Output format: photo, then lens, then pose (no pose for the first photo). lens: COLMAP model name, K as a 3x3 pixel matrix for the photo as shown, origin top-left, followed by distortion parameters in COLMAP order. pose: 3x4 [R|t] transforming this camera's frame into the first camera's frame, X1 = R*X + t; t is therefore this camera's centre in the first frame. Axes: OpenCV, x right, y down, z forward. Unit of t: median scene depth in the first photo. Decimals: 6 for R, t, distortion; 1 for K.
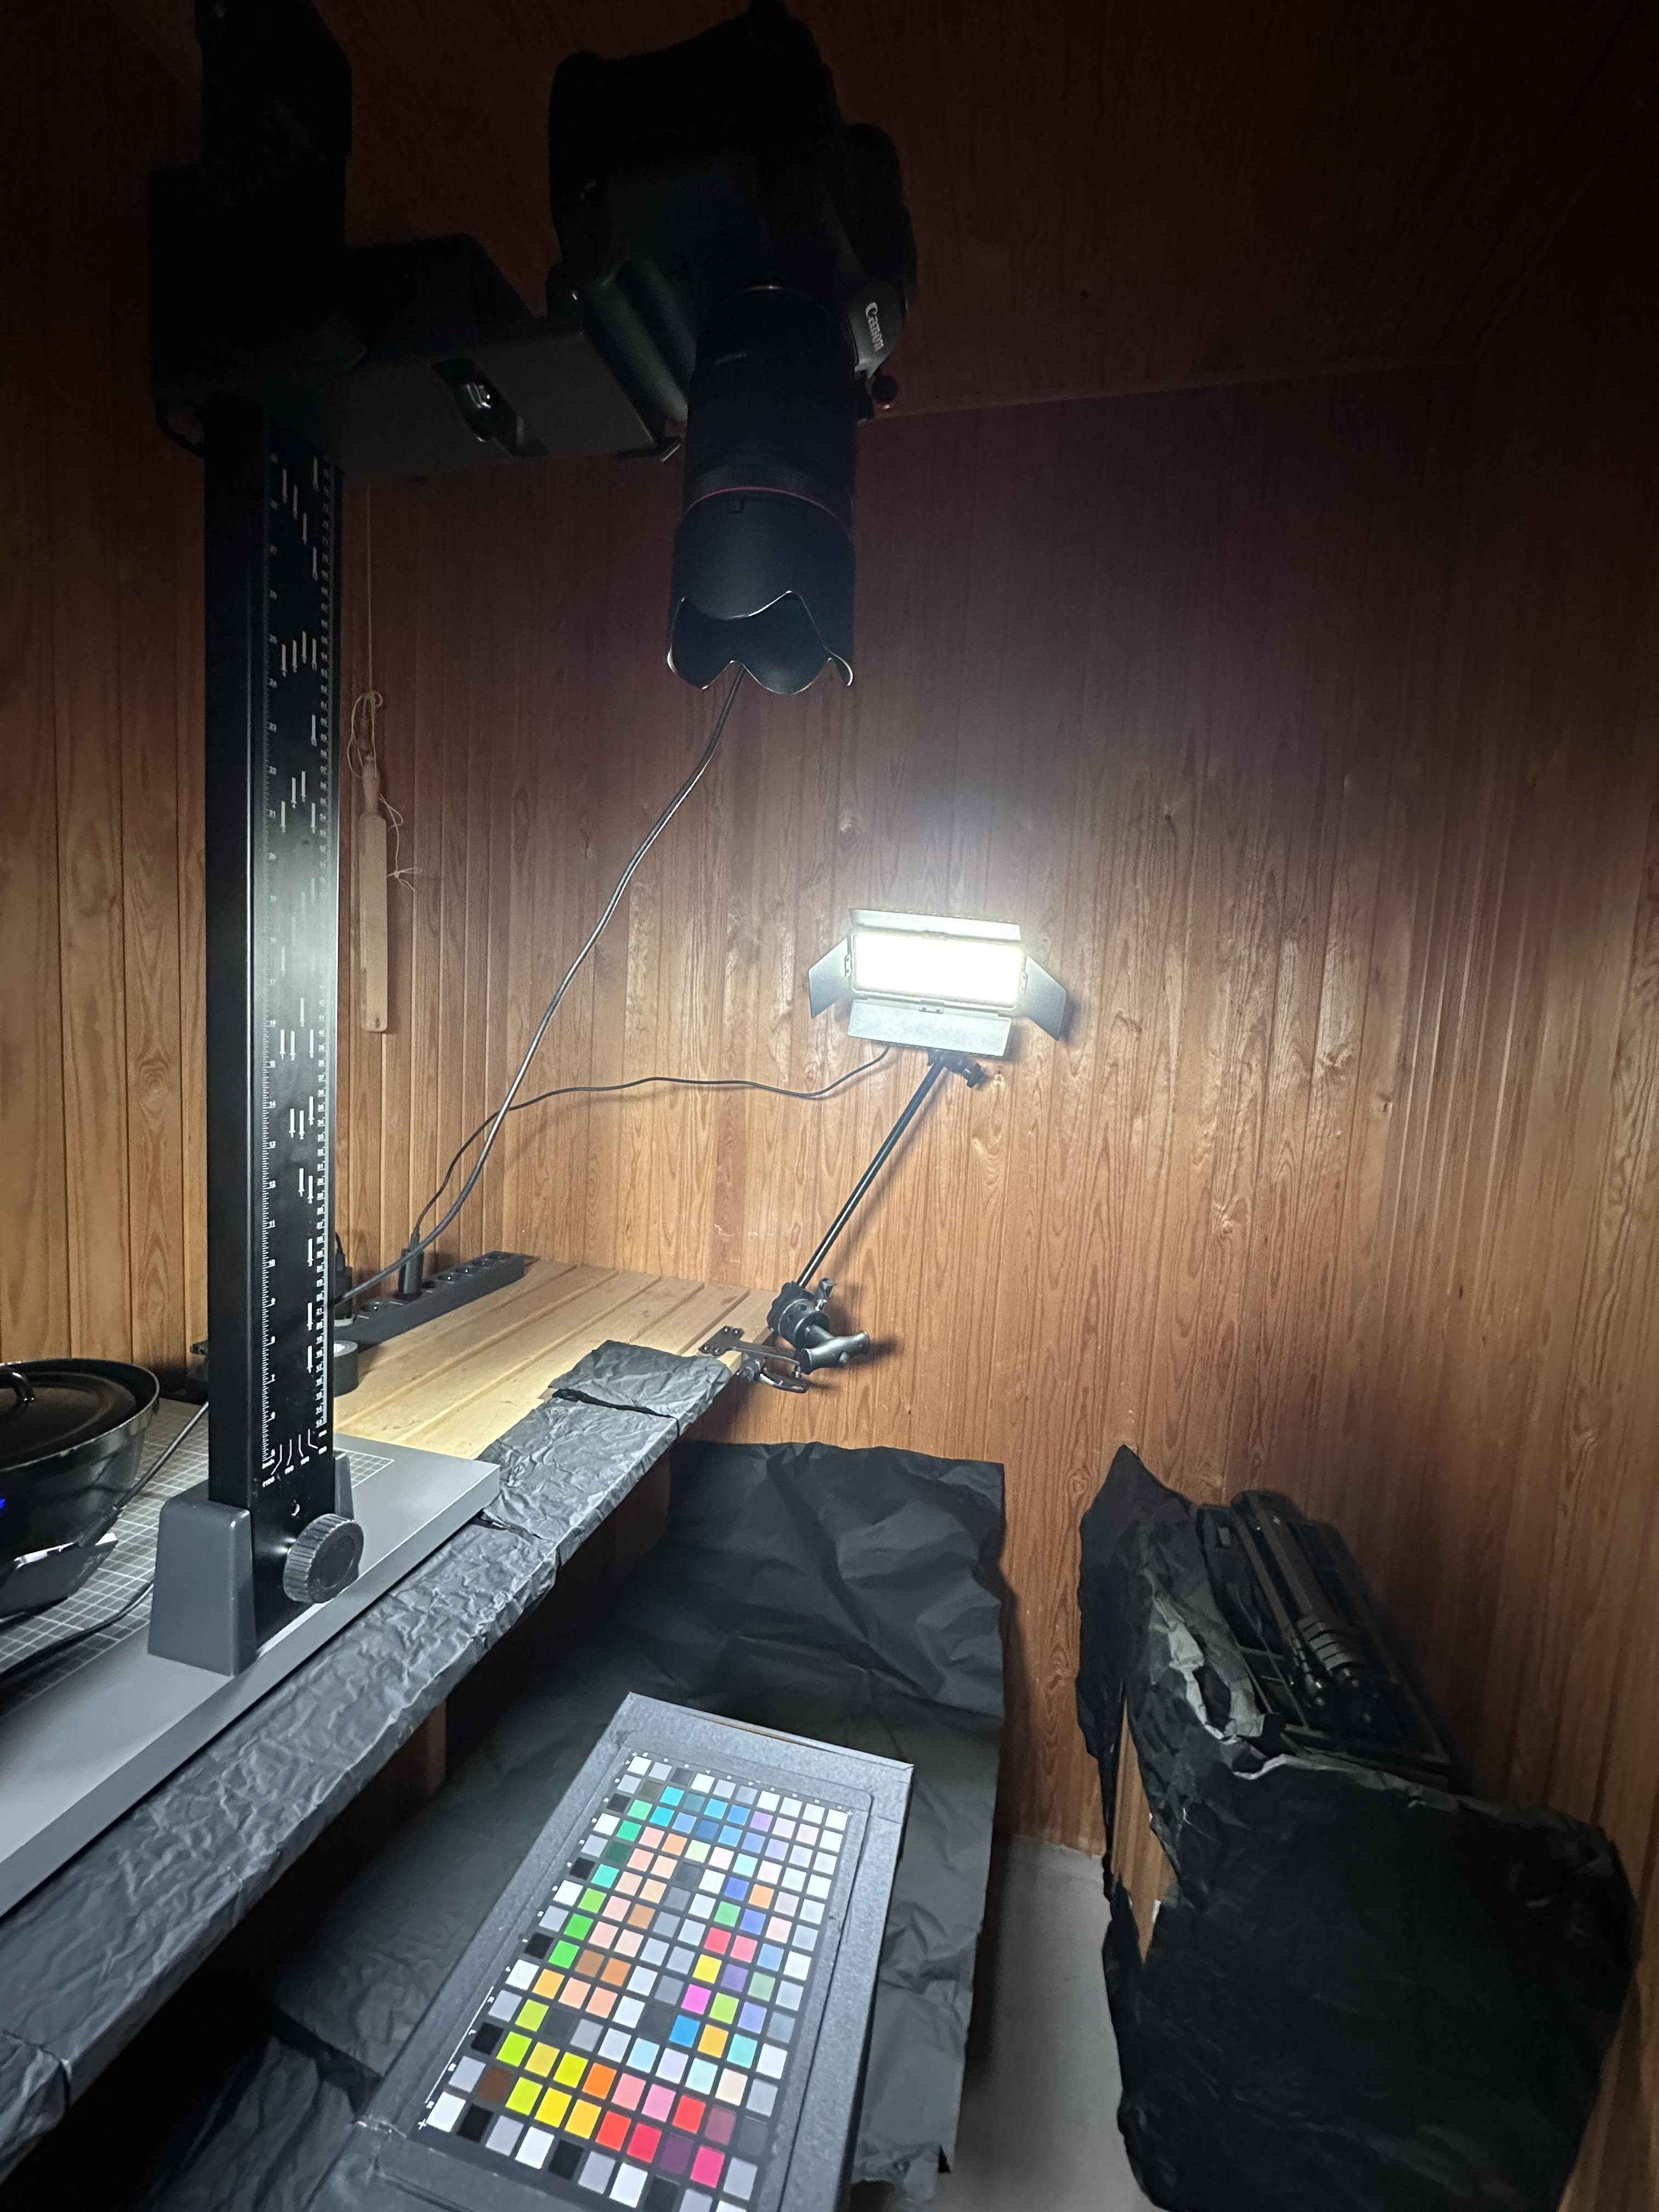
lens RADIAL K [[876.8, 0, 829.5], [0, 876.8, 1106.0], [0, 0, 1]] dist [-0.002835, 0.000040]
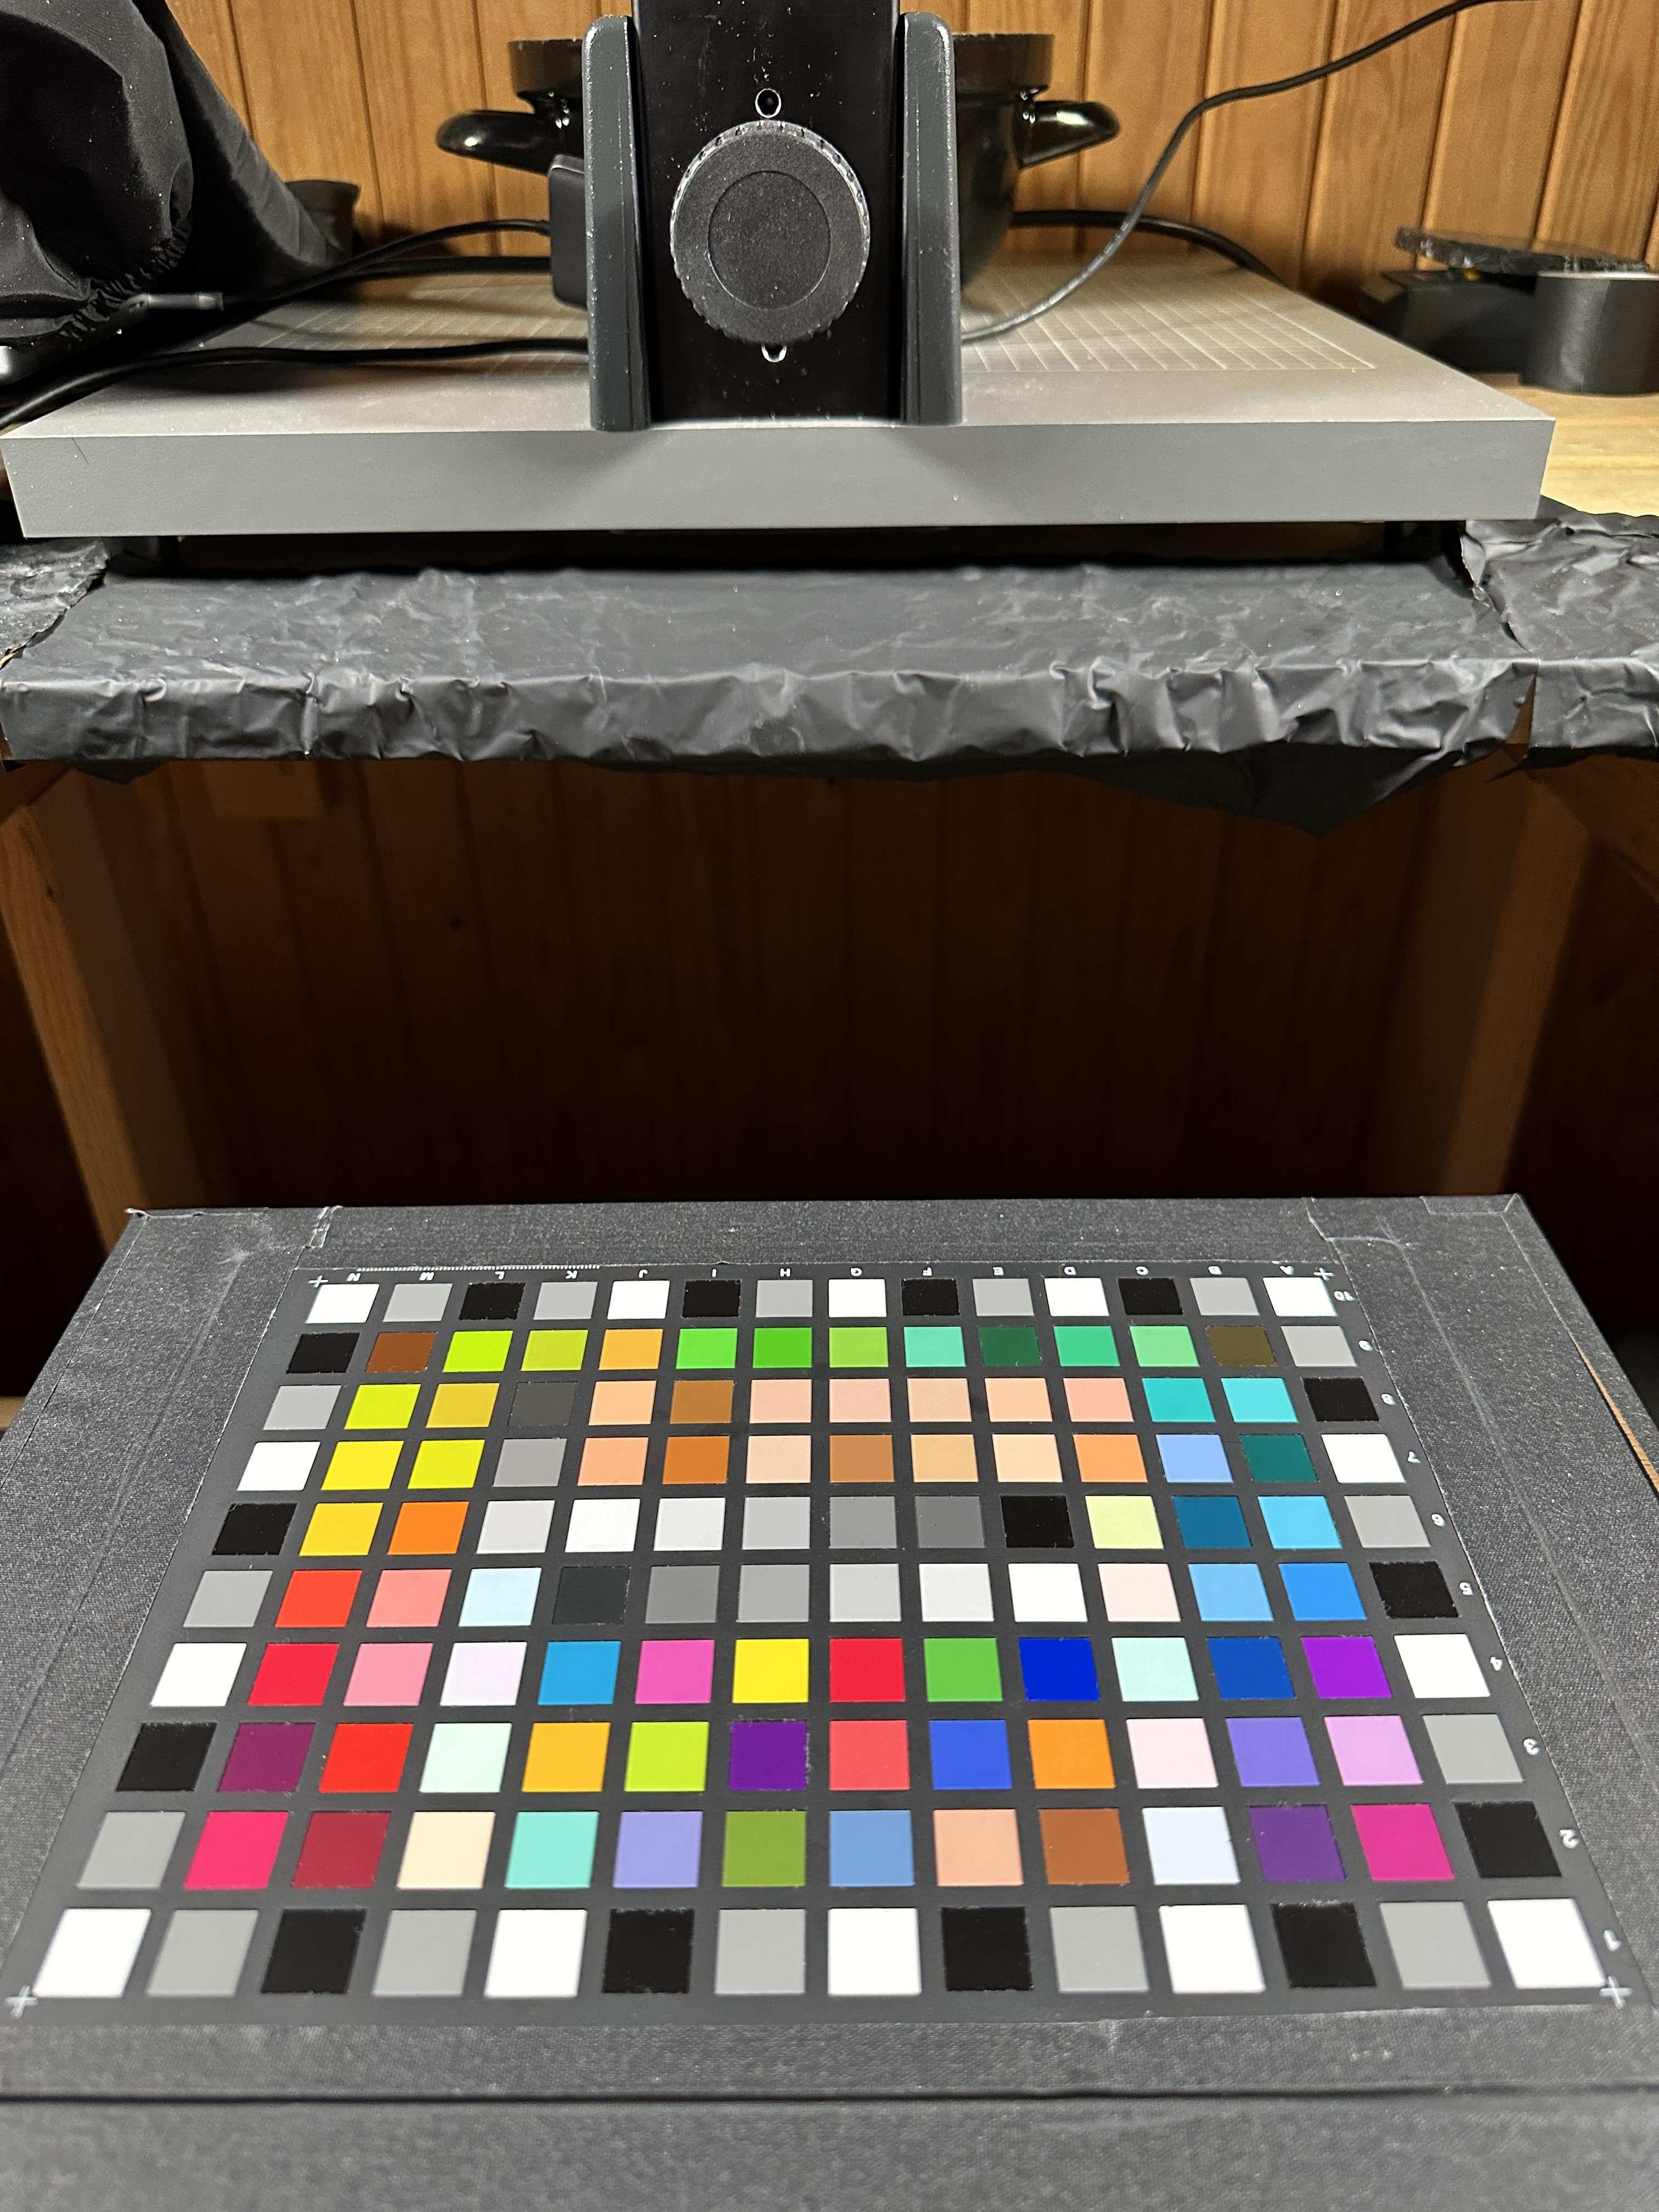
lens RADIAL K [[1625.7, 0, 829.5], [0, 1625.7, 1106.0], [0, 0, 1]] dist [0.066585, -0.001164]
pose [[0.241162, 0.480116, -0.843404, 0.112664], [-0.067944, 0.875274, 0.478830, 0.250996], [0.968104, -0.058171, 0.243704, 0.409380]]
